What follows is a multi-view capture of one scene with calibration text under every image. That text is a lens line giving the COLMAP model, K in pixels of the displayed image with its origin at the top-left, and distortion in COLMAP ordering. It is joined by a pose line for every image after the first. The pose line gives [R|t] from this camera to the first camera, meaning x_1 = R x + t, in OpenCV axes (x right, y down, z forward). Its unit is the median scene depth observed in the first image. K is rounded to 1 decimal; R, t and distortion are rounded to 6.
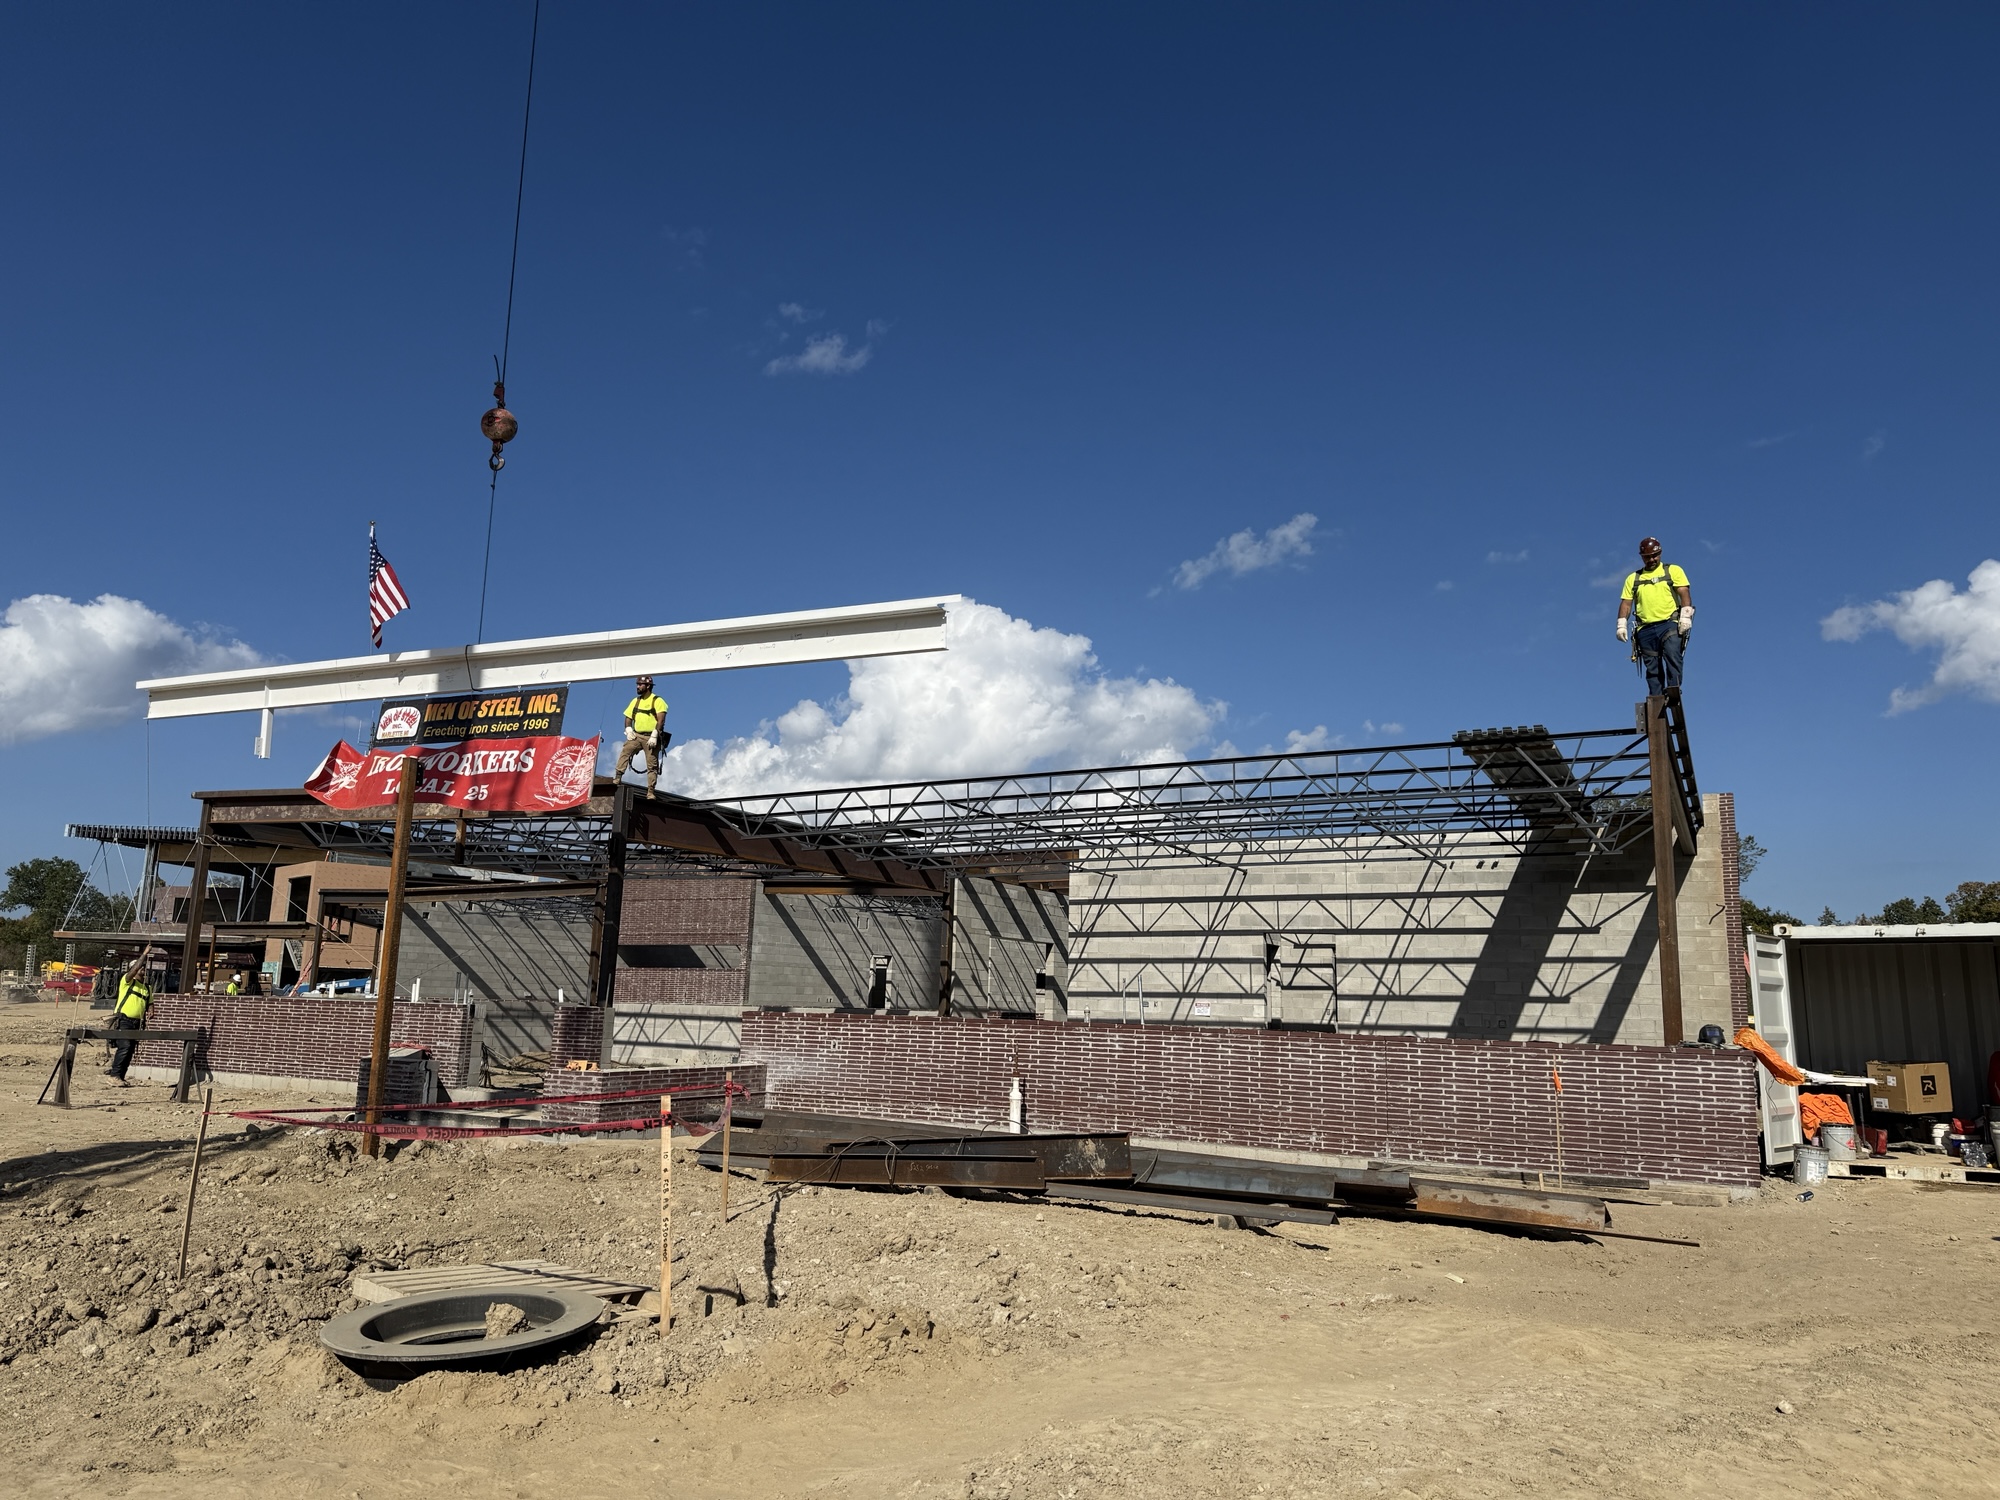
lens RADIAL K [[1418.8, 0, 997.1], [0, 1418.8, 745.8], [0, 0, 1]] dist [0.097720, -0.043098]
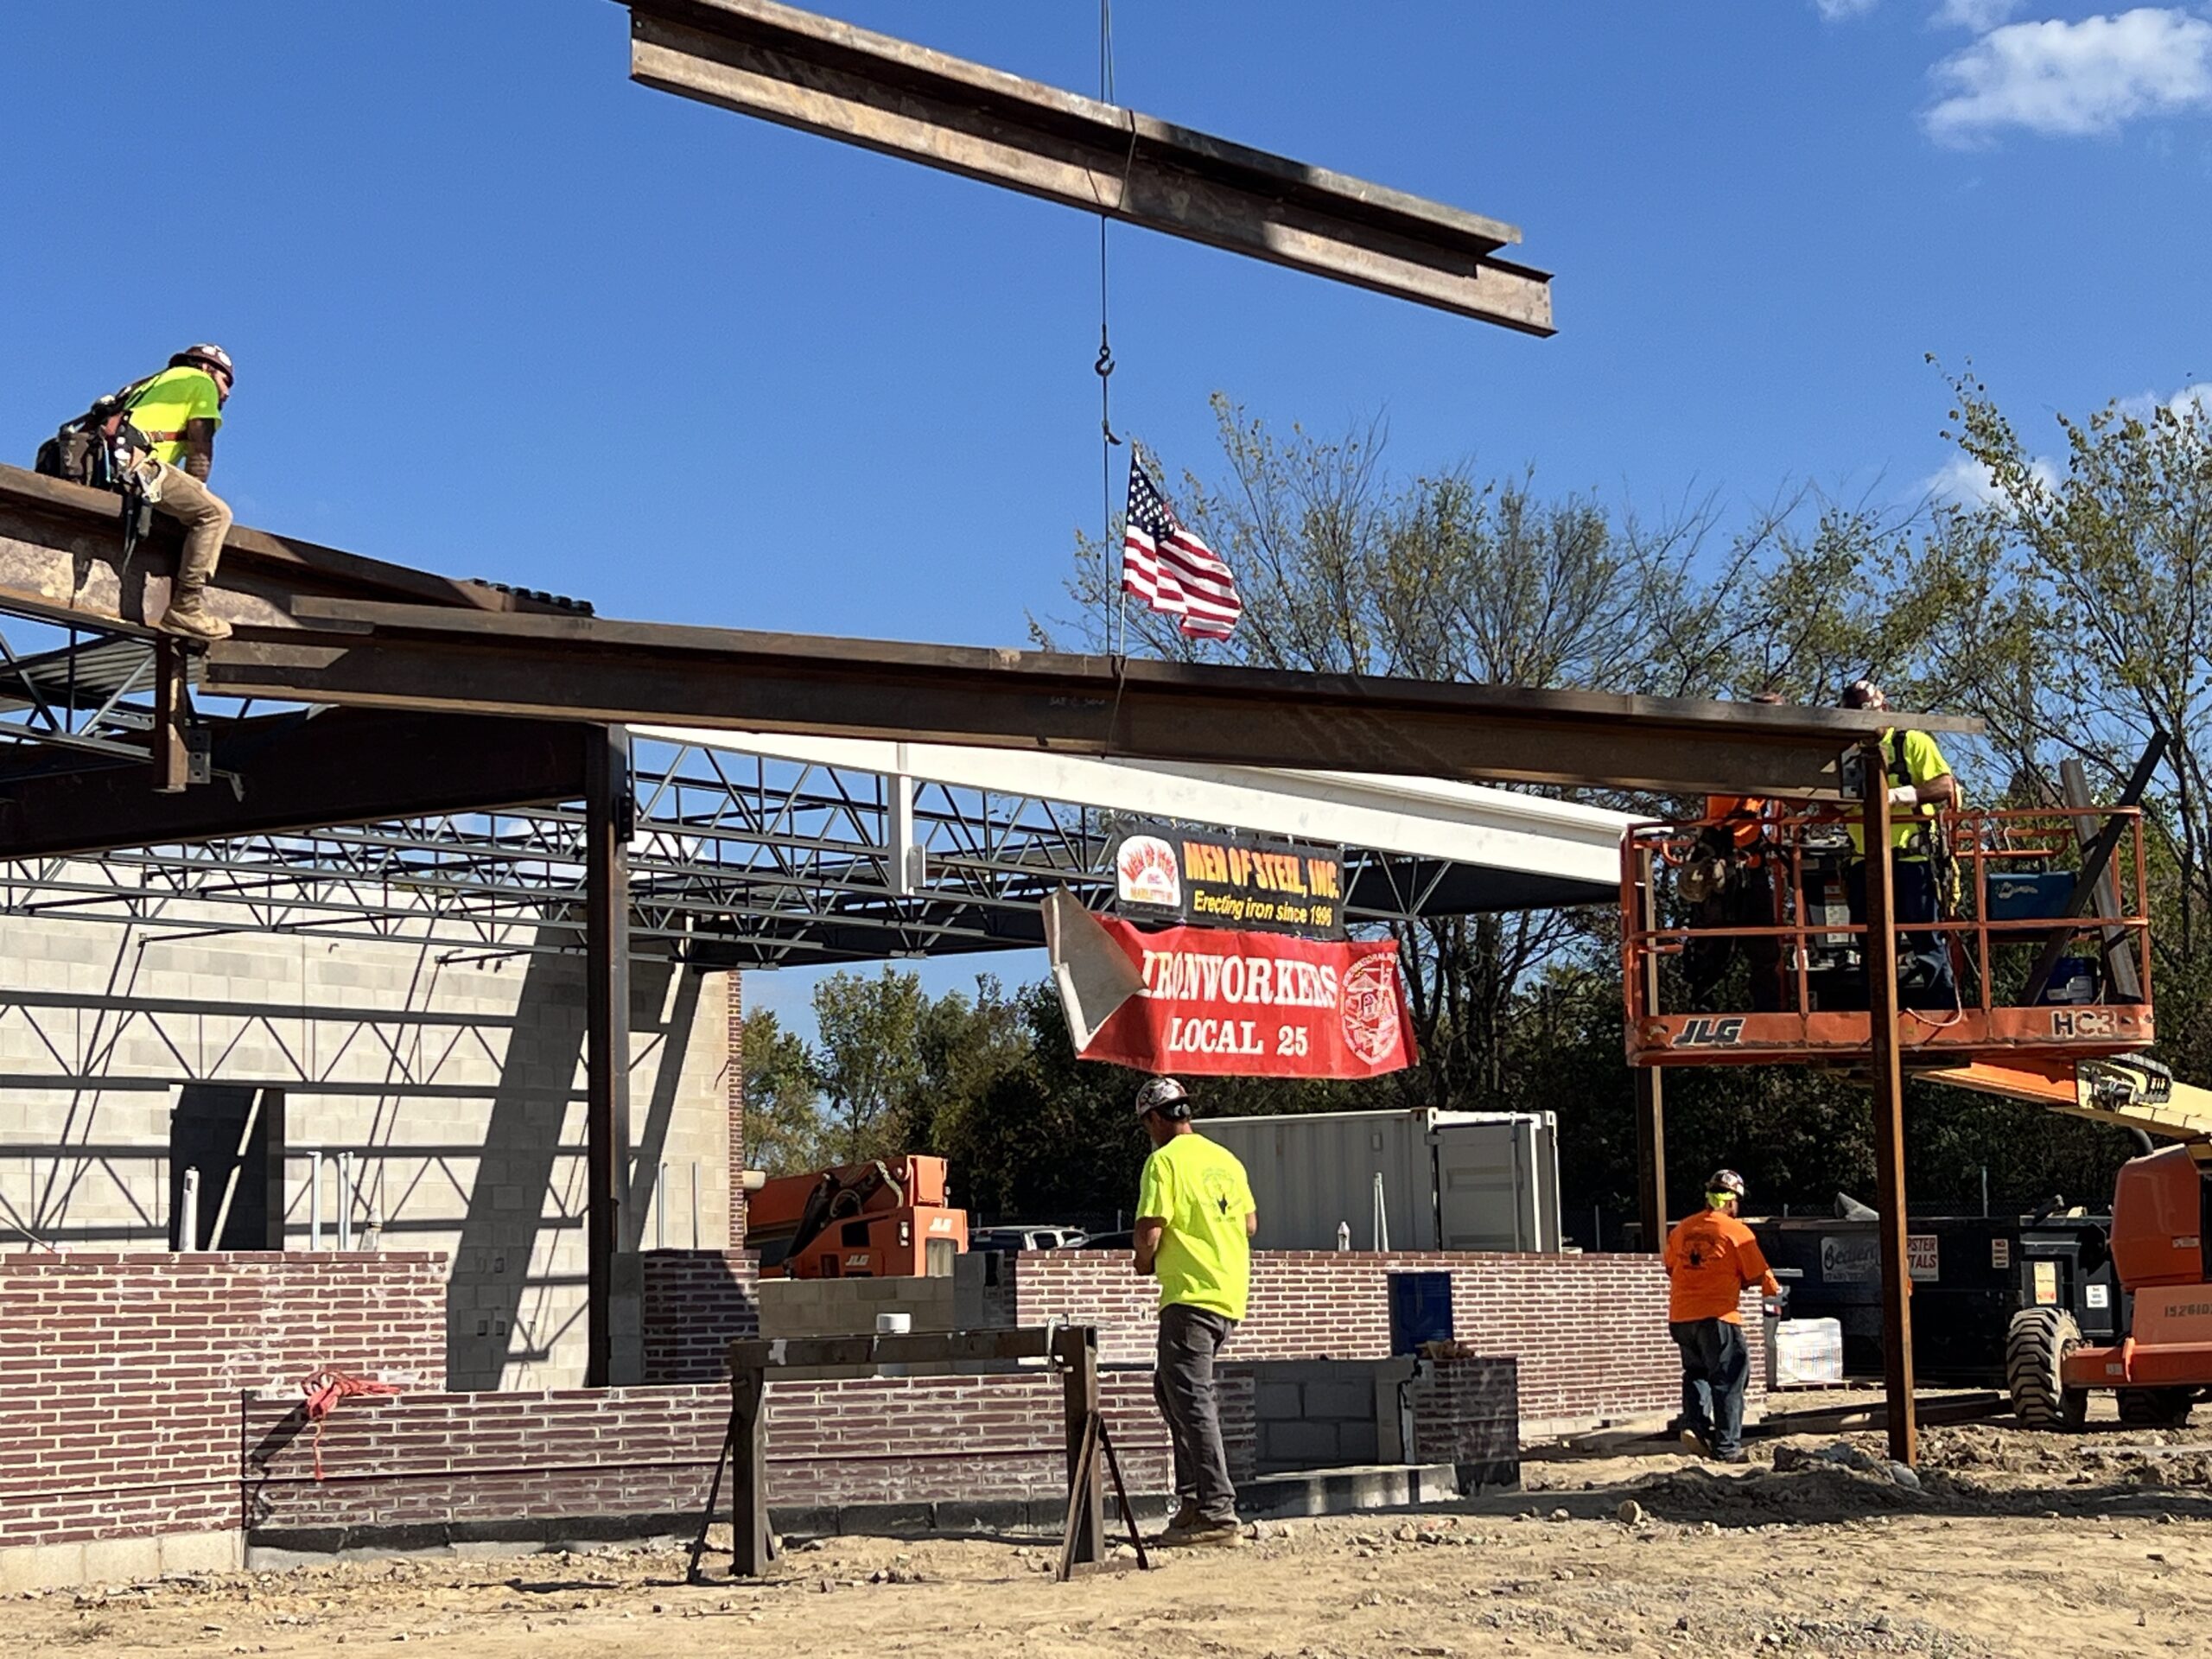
lens RADIAL K [[3943.4, 0, 1068.7], [0, 3943.4, 862.6], [0, 0, 1]] dist [0.128037, 0.000000]
pose [[0.068600, 0.081893, 0.994277, -1.038342], [-0.155267, 0.985358, -0.070445, 0.112610], [-0.985488, -0.149545, 0.080311, 0.679219]]
